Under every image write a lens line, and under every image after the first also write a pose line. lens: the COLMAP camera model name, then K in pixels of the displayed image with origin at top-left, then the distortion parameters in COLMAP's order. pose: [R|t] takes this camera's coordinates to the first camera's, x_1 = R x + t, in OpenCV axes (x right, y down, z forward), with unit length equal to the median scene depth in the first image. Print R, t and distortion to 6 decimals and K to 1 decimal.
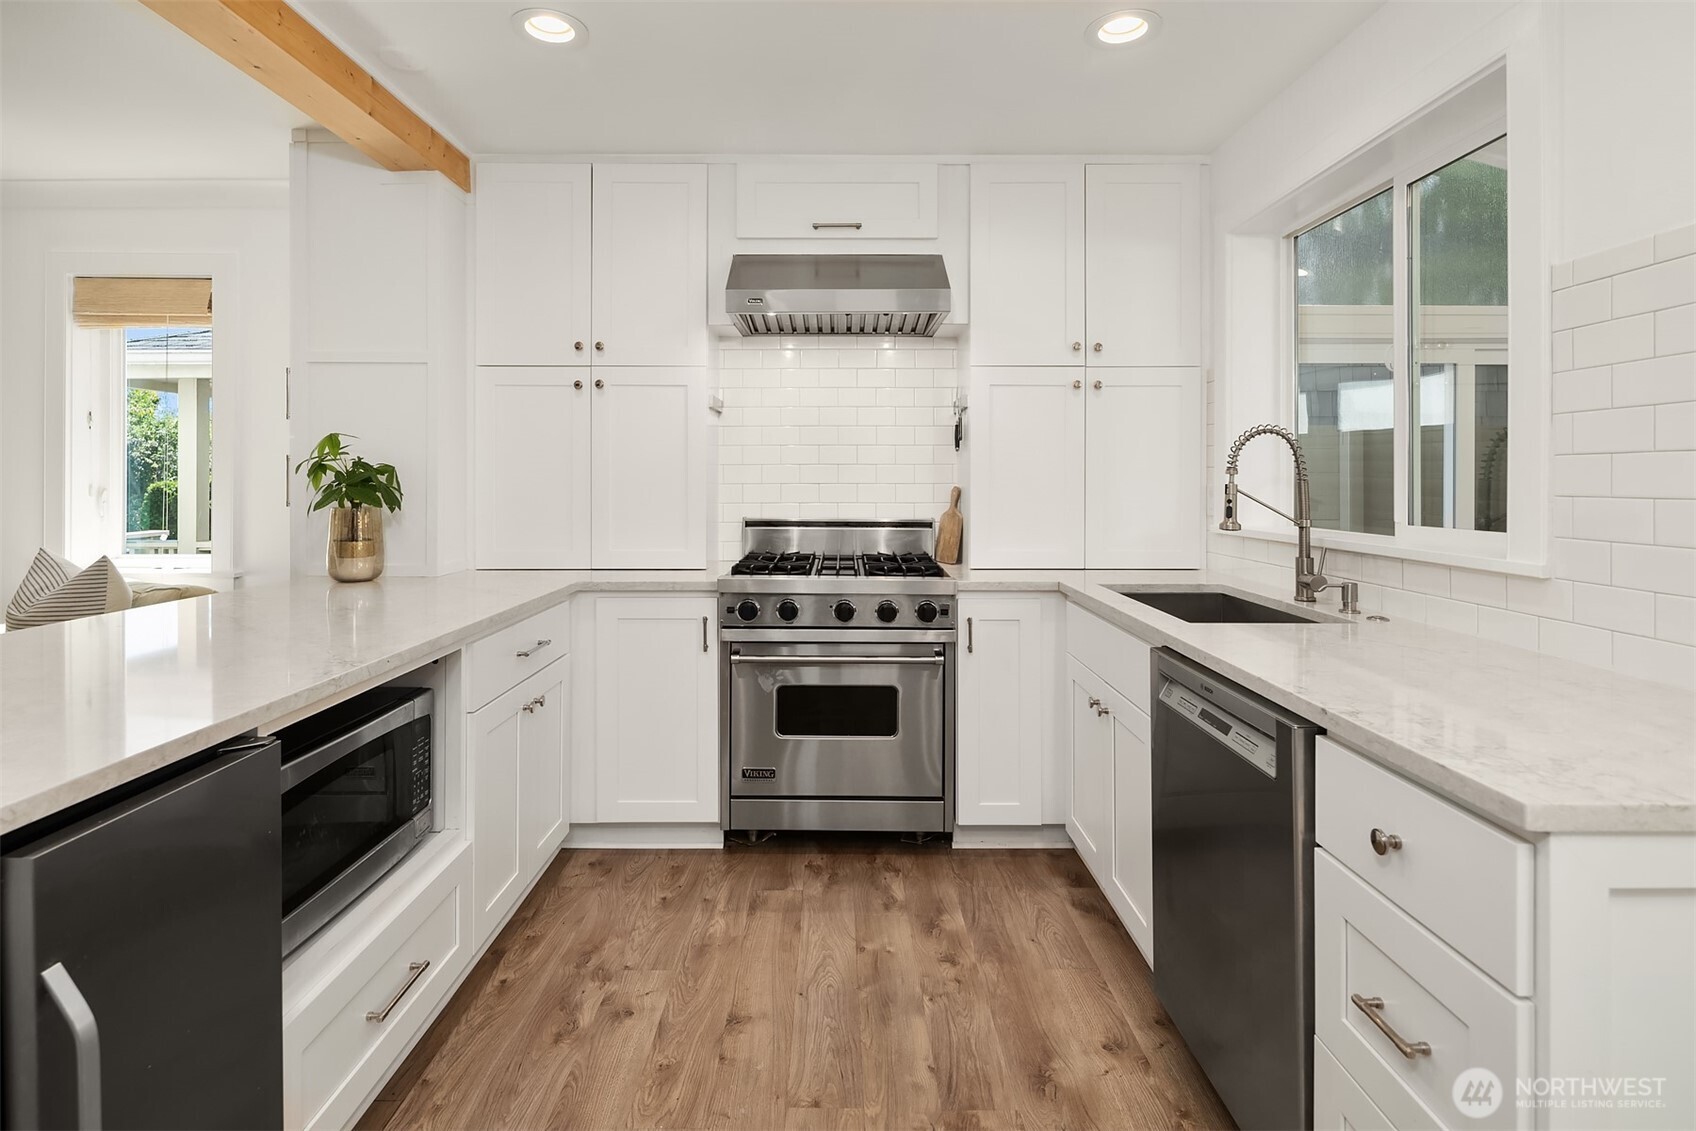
lens RADIAL K [[829.7, 0, 873.5], [0, 829.7, 477.8], [0, 0, 1]] dist [0.008080, -0.001219]
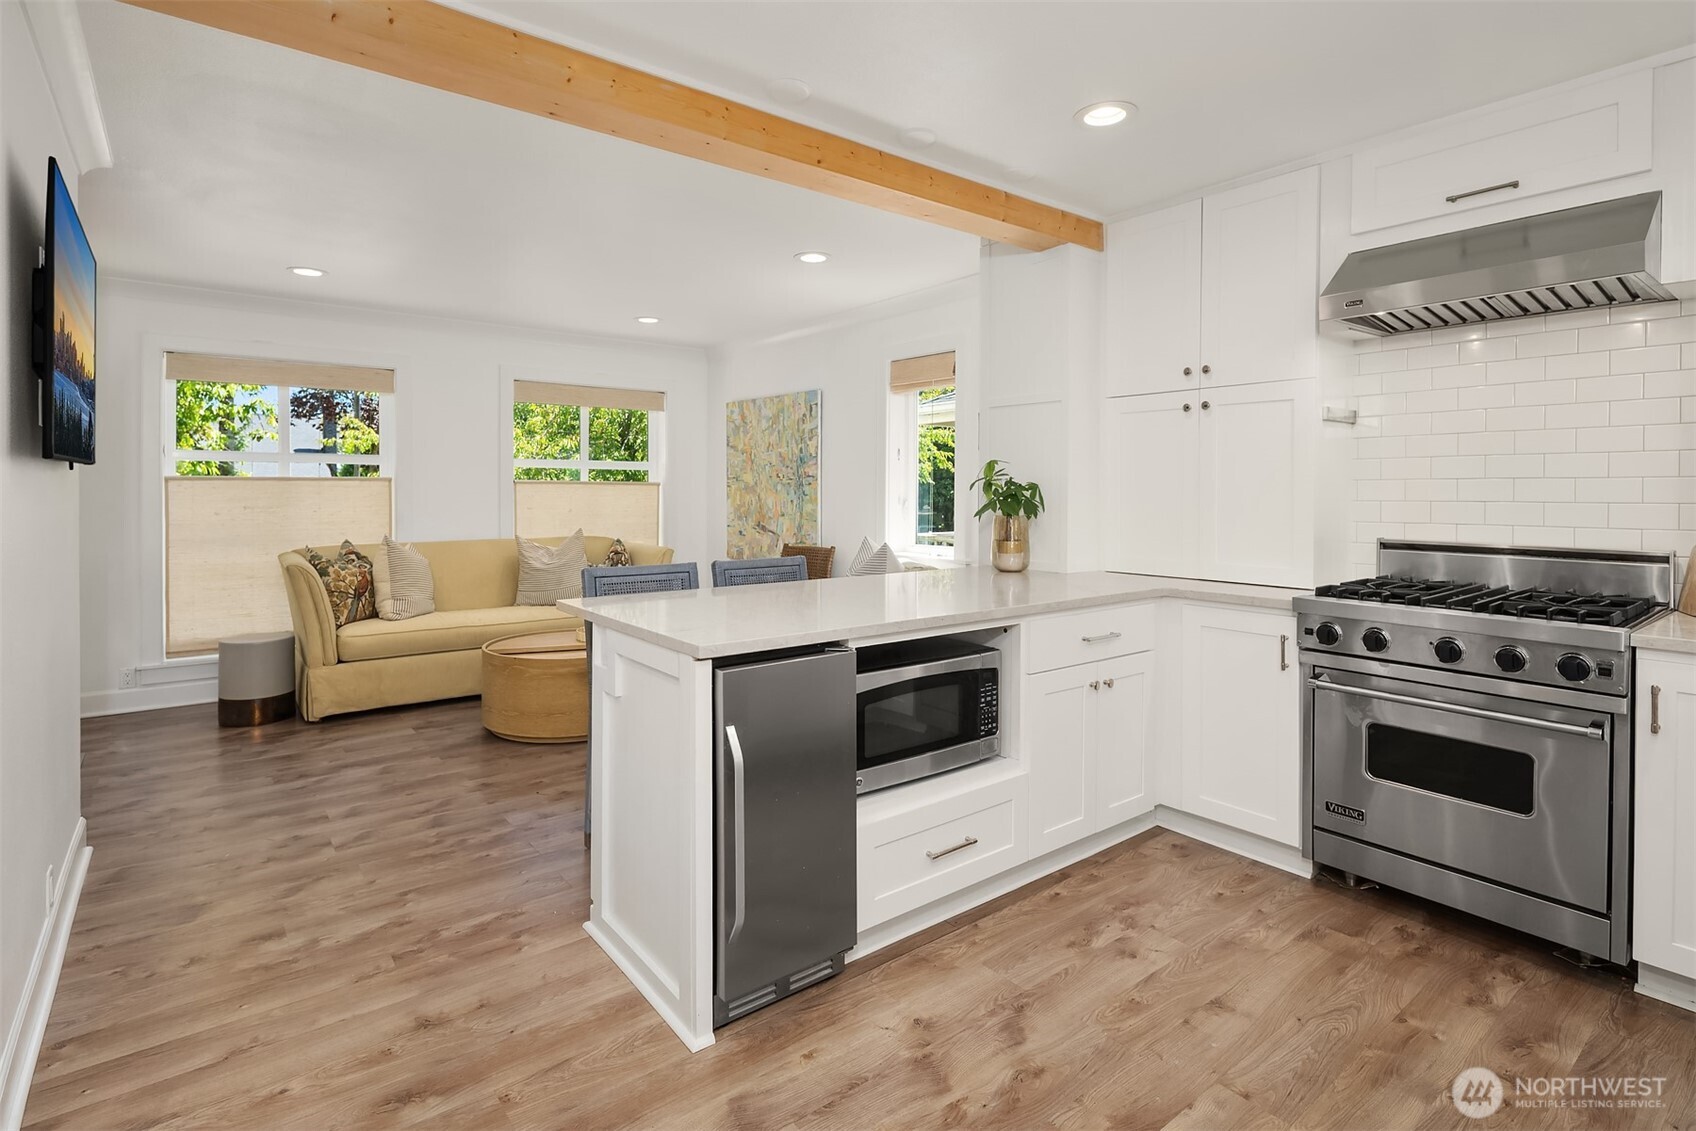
lens RADIAL K [[829.8, 0, 846.4], [0, 829.8, 499.3], [0, 0, 1]] dist [0.001014, -0.000647]
pose [[0.621942, 0.009470, -0.783006, 0.247021], [-0.003432, 0.999950, 0.009368, -0.001502], [0.783056, -0.003139, 0.621944, -0.020156]]
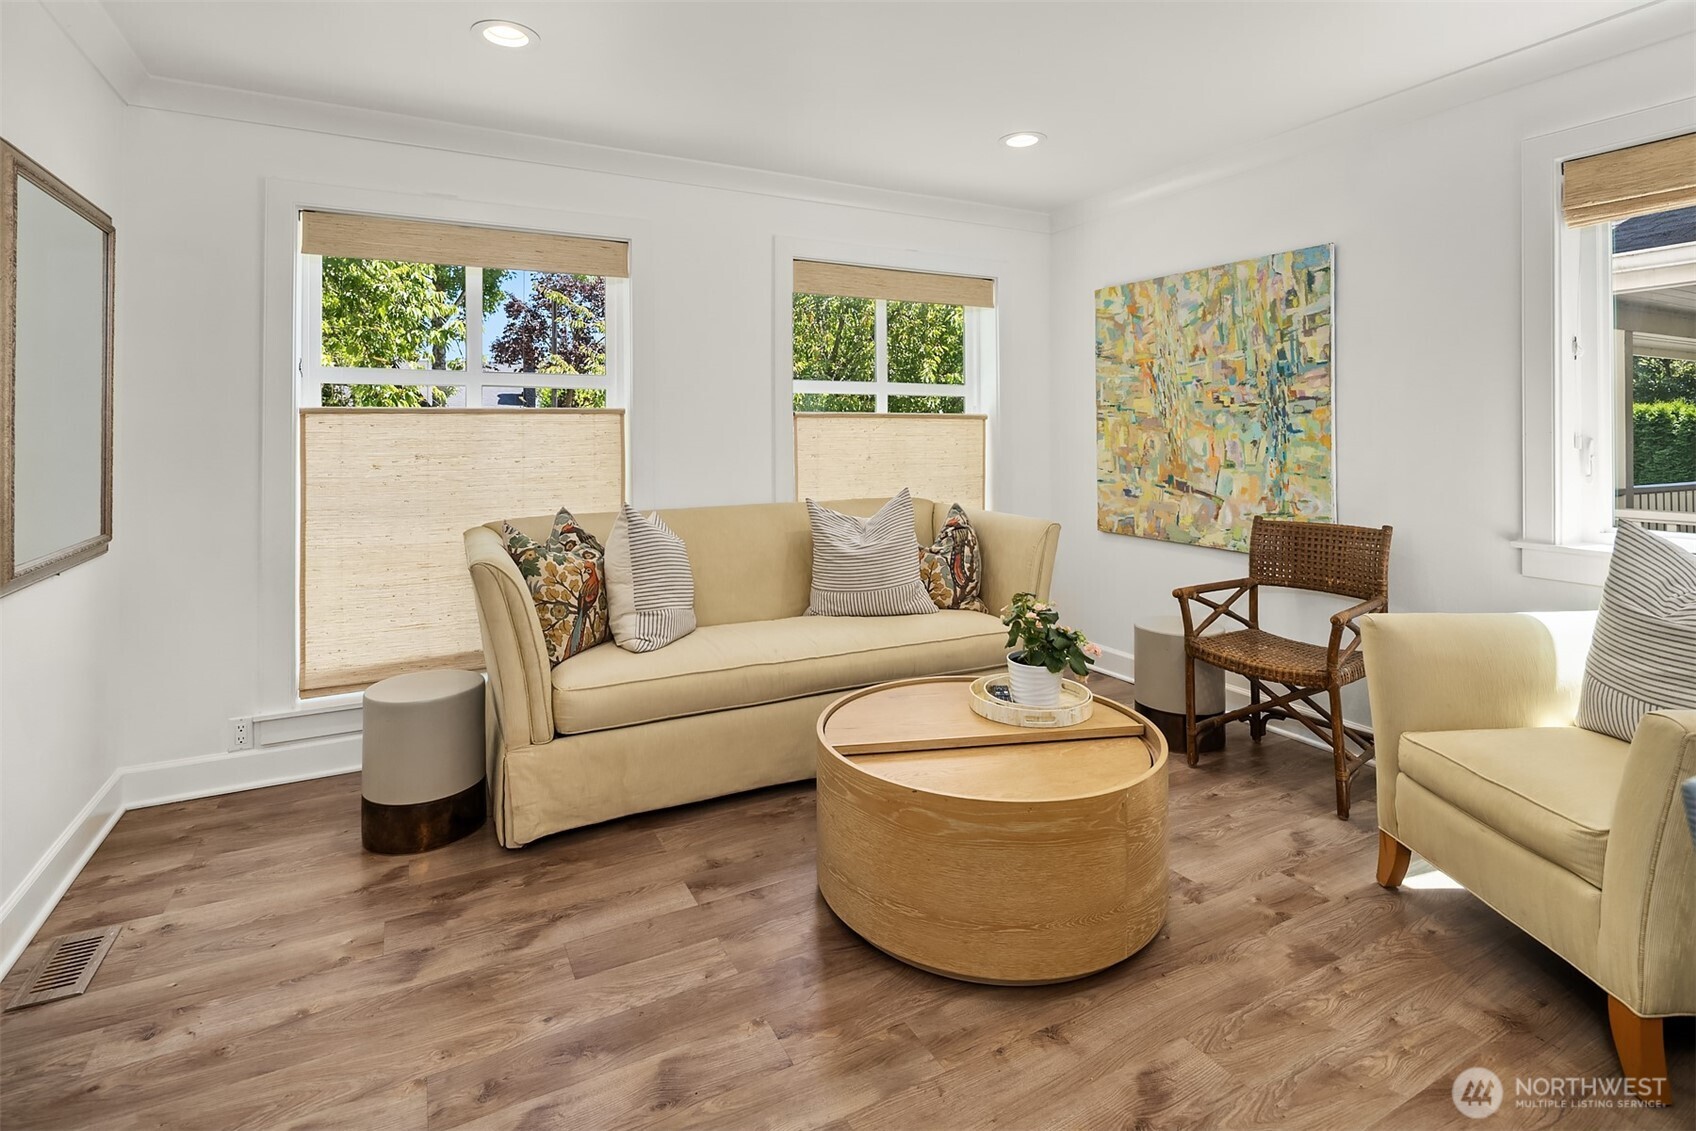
lens RADIAL K [[821.6, 0, 846.3], [0, 821.6, 427.1], [0, 0, 1]] dist [0.001156, -0.000949]
pose [[0.465332, -0.006967, -0.885109, -0.747294], [0.003769, 0.999976, -0.005890, 0.006213], [0.885128, -0.000595, 0.465347, 0.080110]]
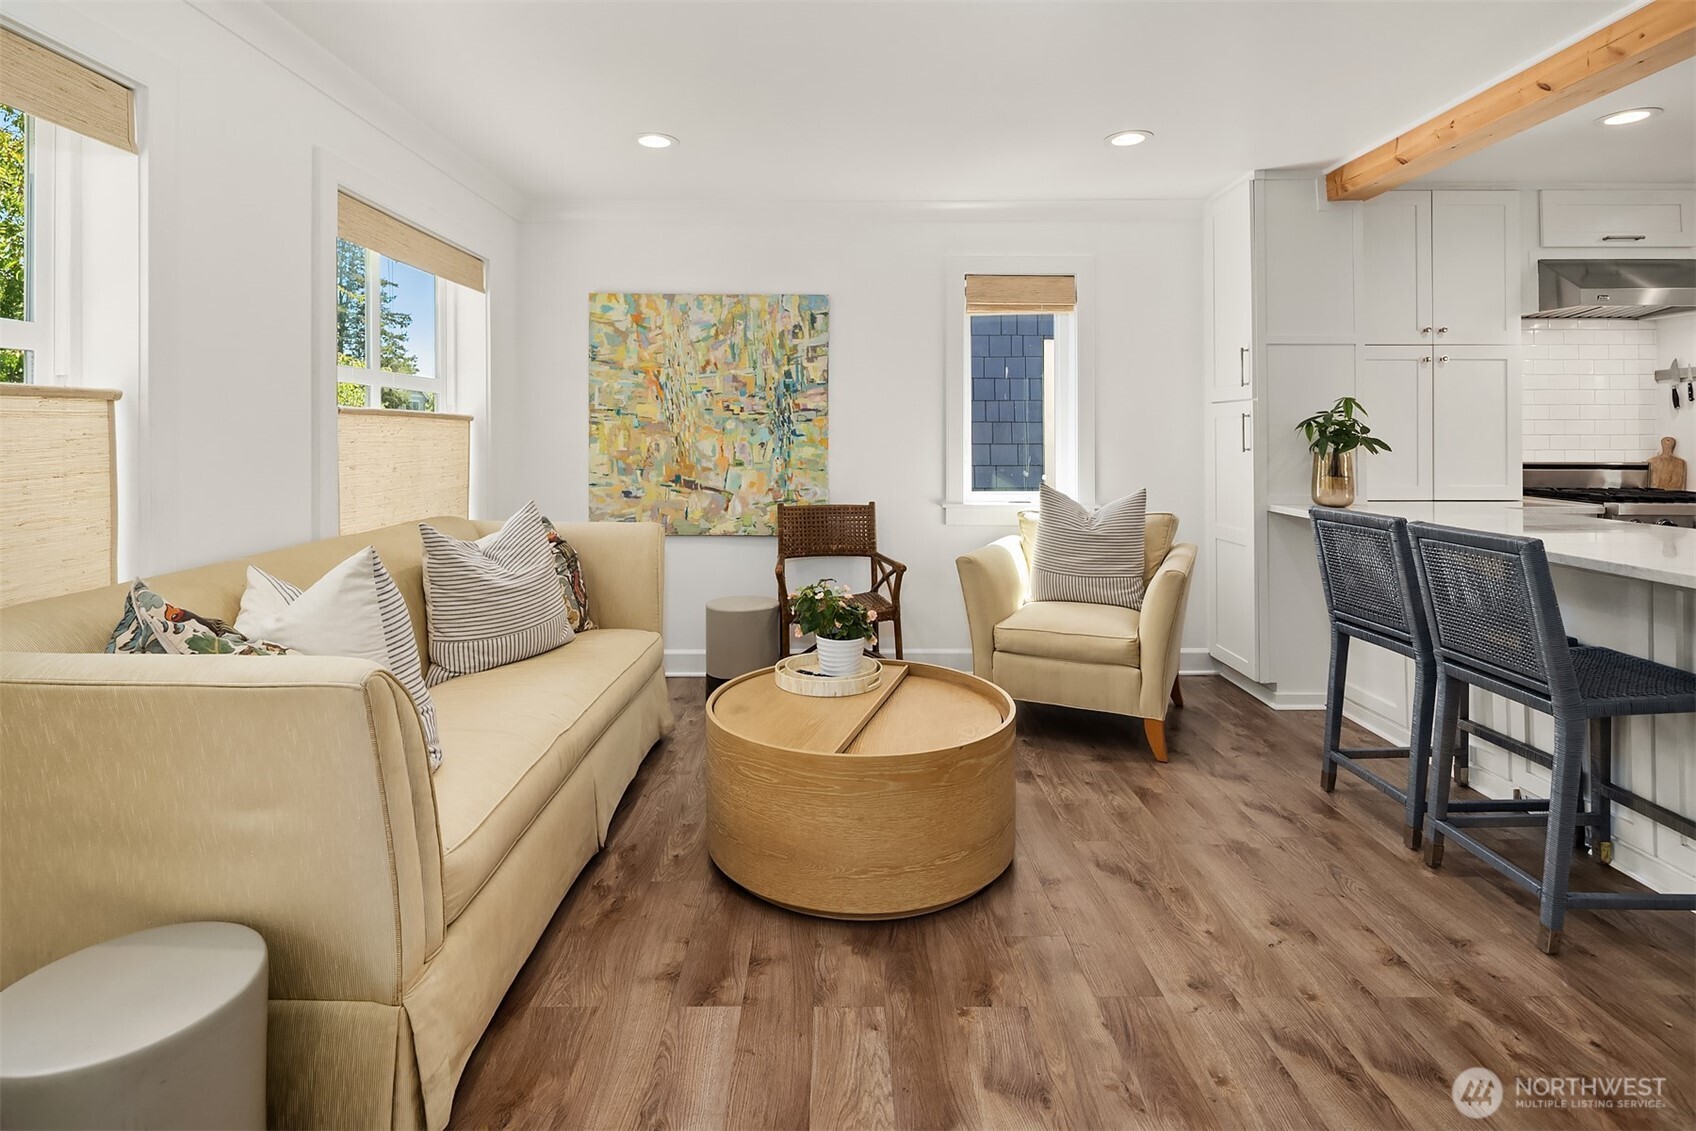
lens RADIAL K [[833.7, 0, 831.6], [0, 833.7, 426.5], [0, 0, 1]] dist [0.001257, -0.000659]
pose [[0.999997, -0.000789, -0.002225, -1.459506], [0.000768, 0.999953, -0.009643, 0.006358], [0.002233, 0.009641, 0.999951, -0.355508]]
